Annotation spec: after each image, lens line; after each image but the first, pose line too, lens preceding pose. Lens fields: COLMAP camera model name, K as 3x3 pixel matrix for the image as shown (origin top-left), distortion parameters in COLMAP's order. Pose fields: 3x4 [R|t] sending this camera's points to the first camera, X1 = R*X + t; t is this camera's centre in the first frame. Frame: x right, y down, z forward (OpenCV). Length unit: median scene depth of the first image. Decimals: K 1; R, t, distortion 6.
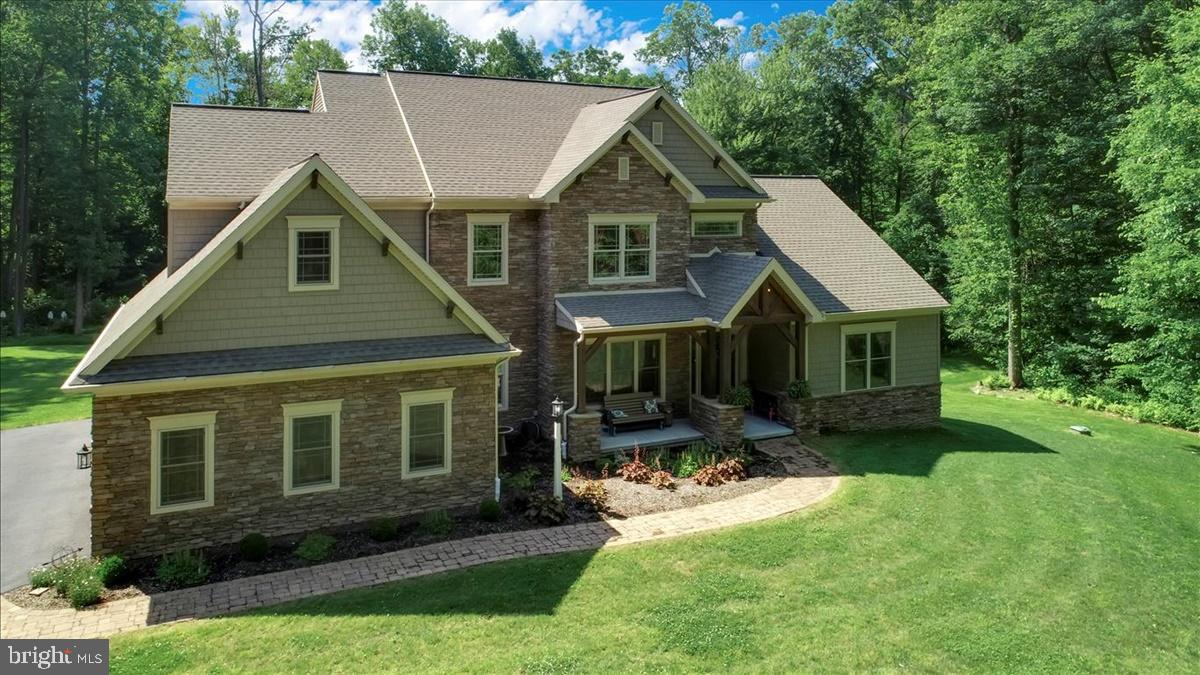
lens RADIAL K [[818.6, 0, 596.8], [0, 818.6, 198.2], [0, 0, 1]] dist [0.003166, 0.002520]
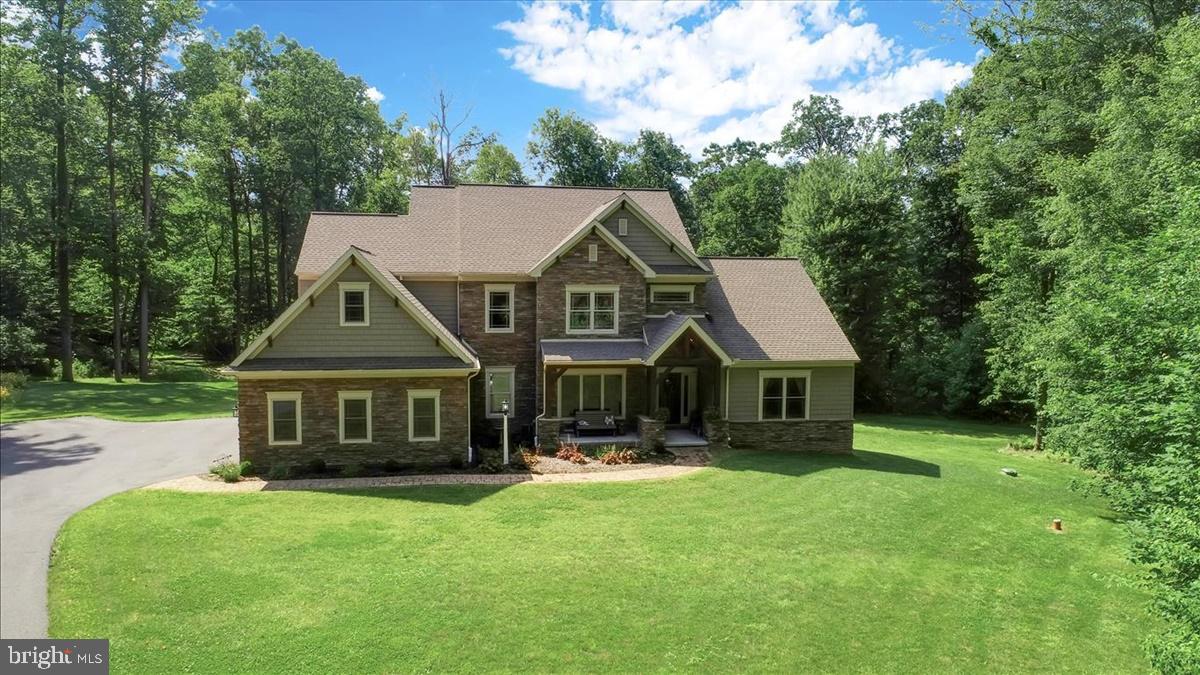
lens RADIAL K [[784.7, 0, 600.0], [0, 784.7, 337.5], [0, 0, 1]] dist [0.011452, 0.000419]
pose [[0.962989, 0.022818, -0.268574, 0.427190], [-0.003334, 0.997342, 0.072779, 0.011270], [0.269521, -0.069190, 0.960506, -0.316634]]
